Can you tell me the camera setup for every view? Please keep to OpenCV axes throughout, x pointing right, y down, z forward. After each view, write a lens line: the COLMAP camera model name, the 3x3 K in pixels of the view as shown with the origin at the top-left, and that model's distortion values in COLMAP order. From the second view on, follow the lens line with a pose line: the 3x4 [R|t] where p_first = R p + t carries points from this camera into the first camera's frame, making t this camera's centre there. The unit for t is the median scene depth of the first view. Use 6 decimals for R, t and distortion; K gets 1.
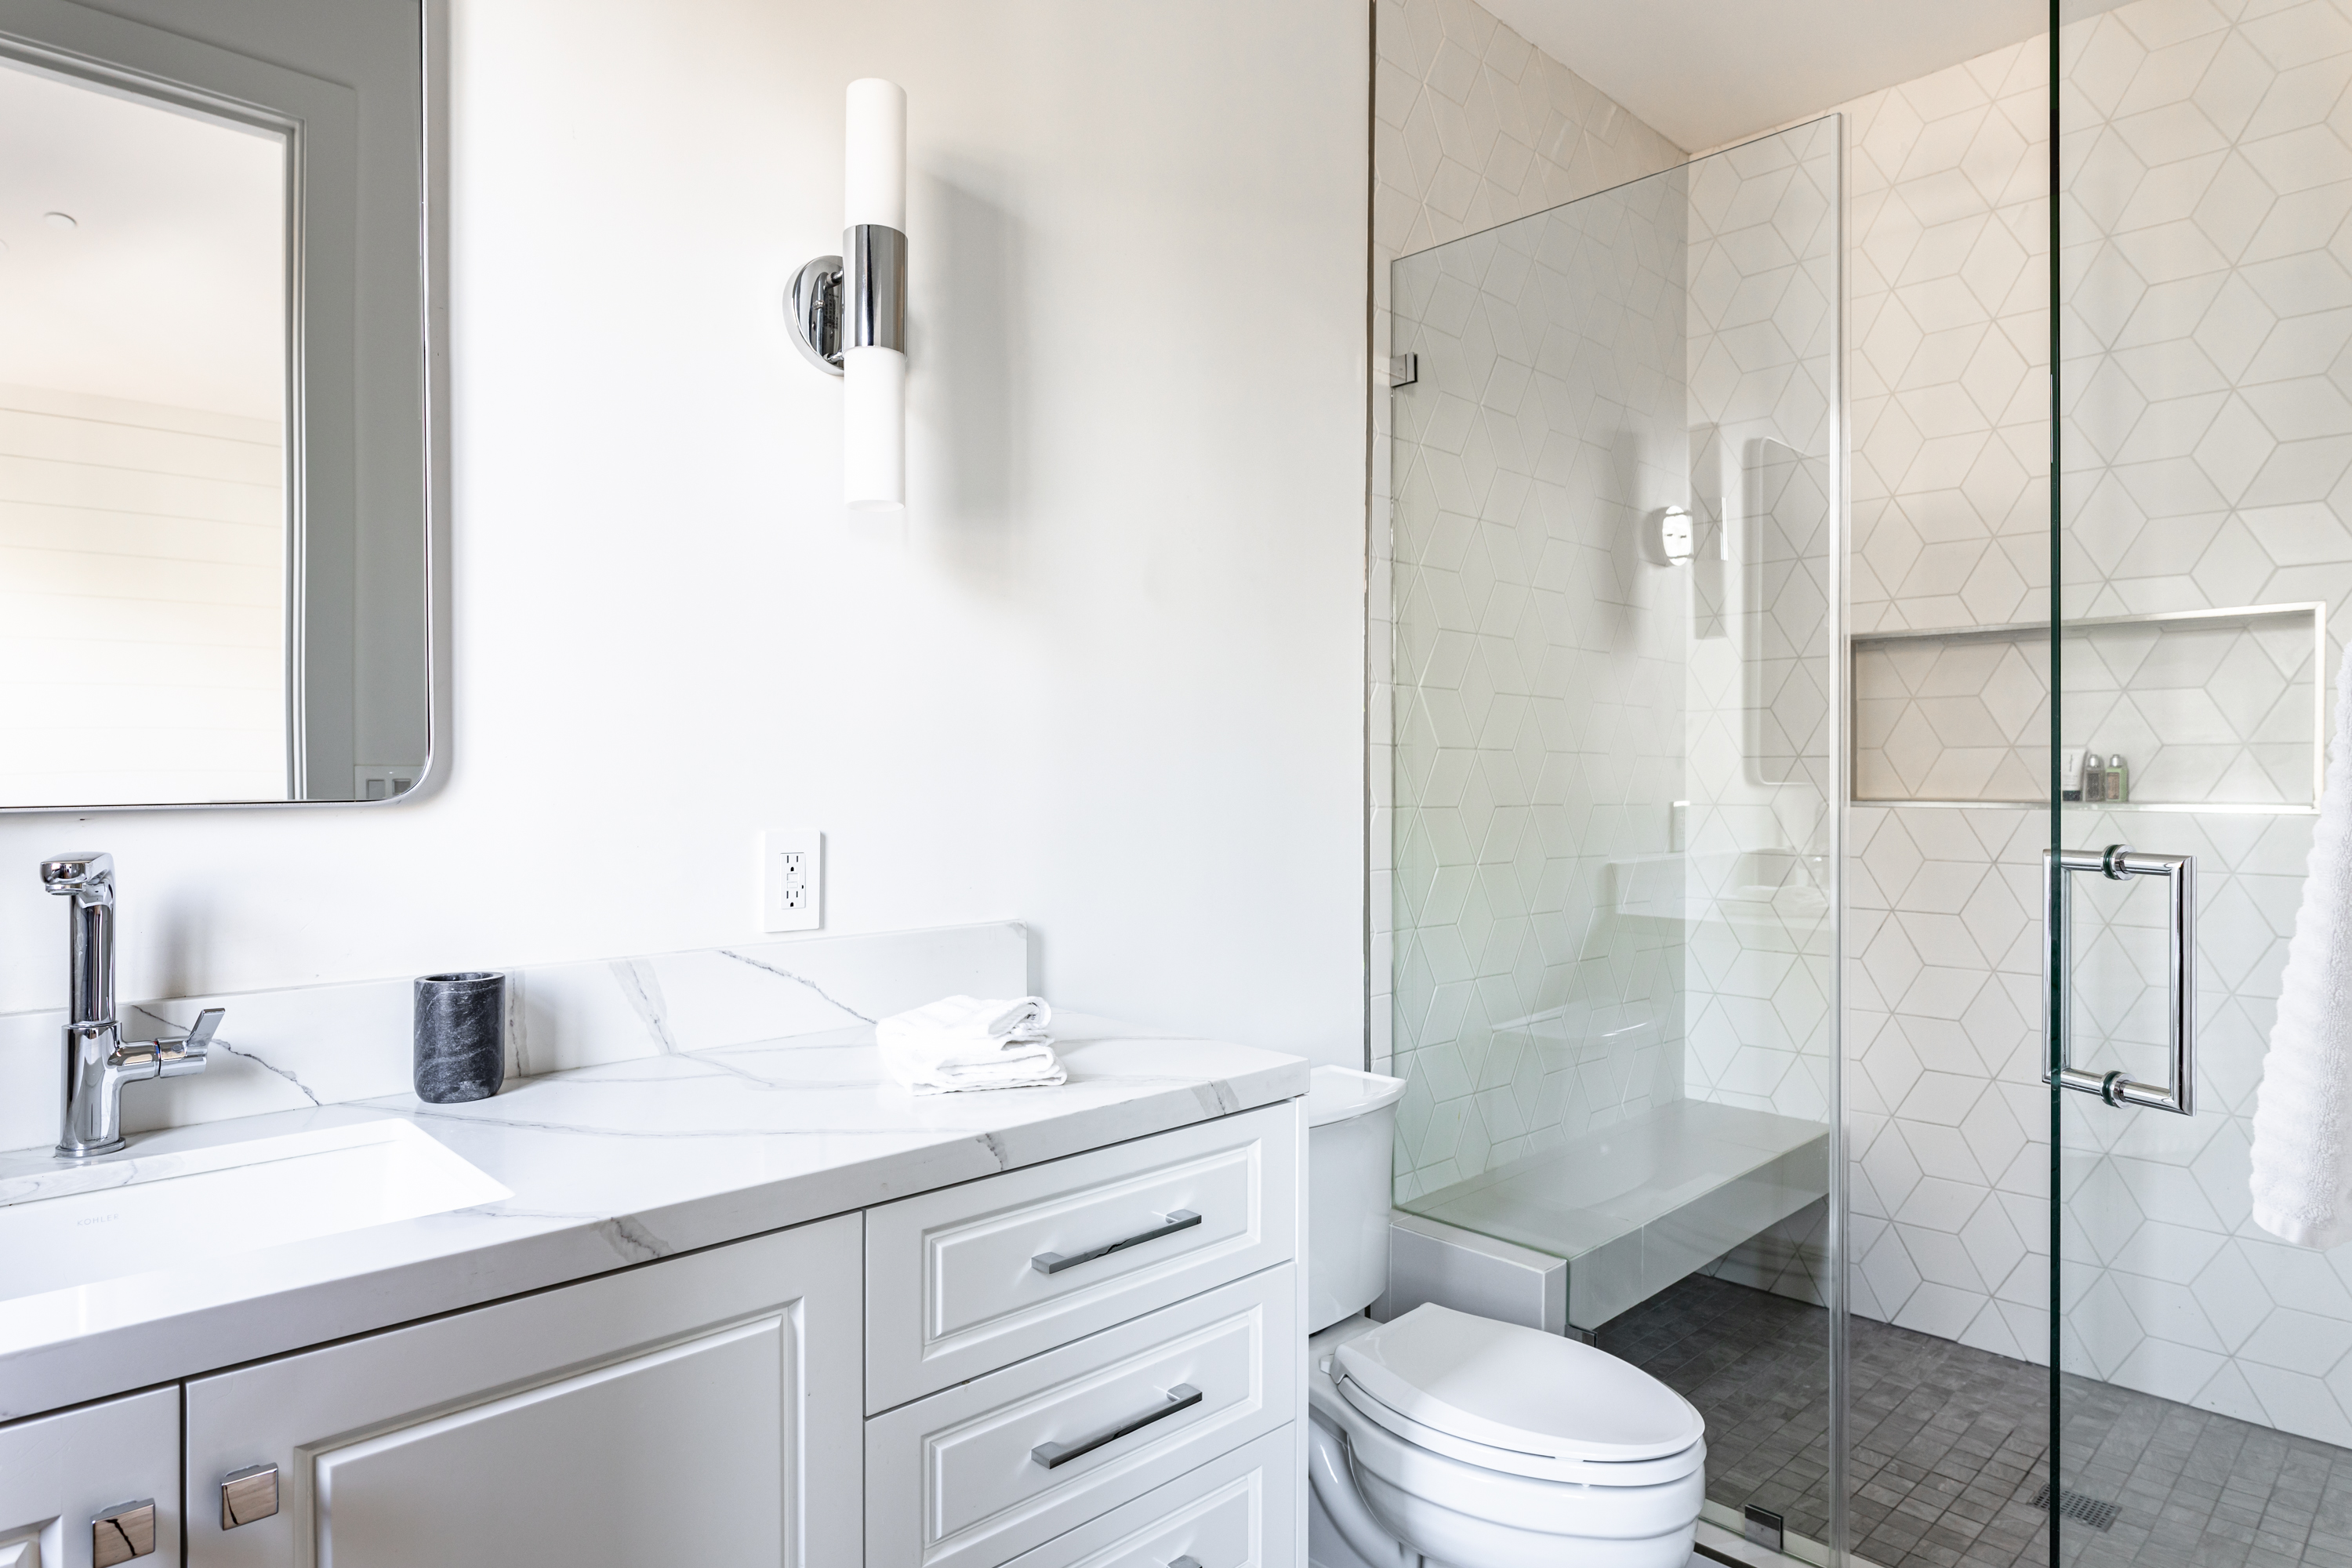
lens RADIAL K [[1343.7, 0, 1174.6], [0, 1343.7, 781.7], [0, 0, 1]] dist [0.002808, 0.004391]
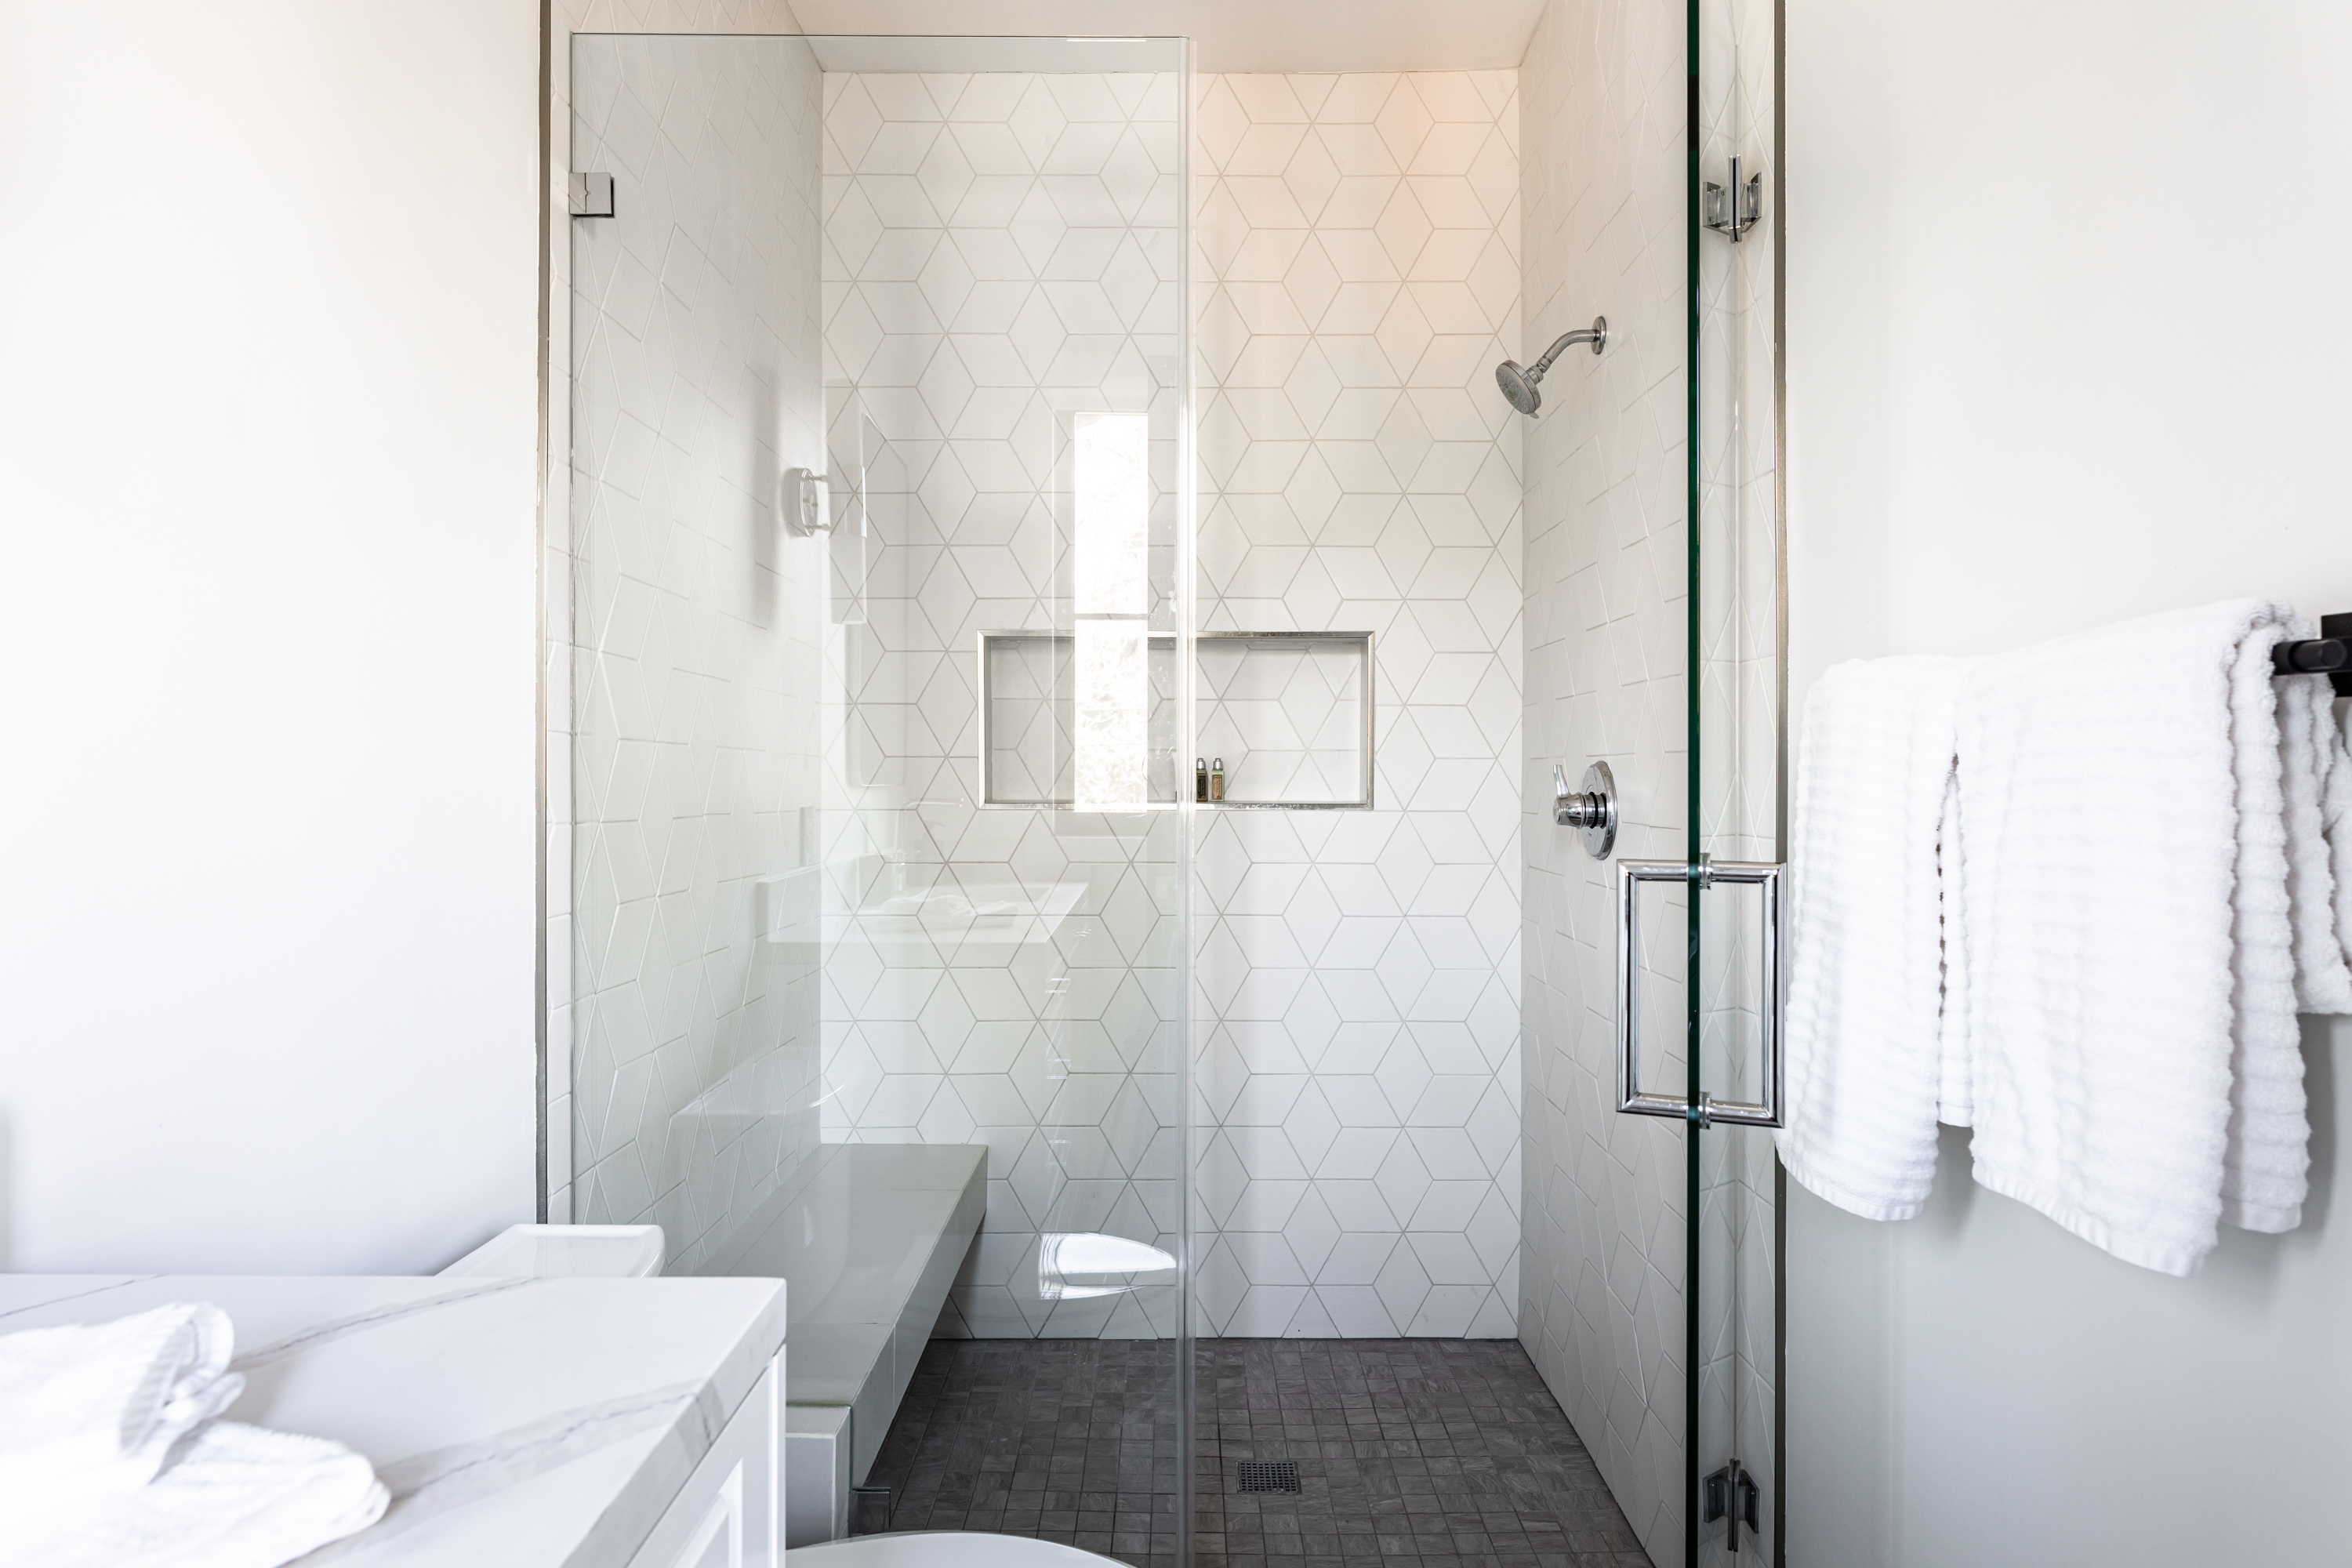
lens RADIAL K [[1343.7, 0, 1172.6], [0, 1343.7, 780.0], [0, 0, 1]] dist [0.002808, 0.004391]
pose [[0.698529, -0.001254, 0.715580, -0.109008], [0.002616, 0.999996, -0.000801, -0.001897], [-0.715577, 0.002432, 0.698530, 0.274296]]
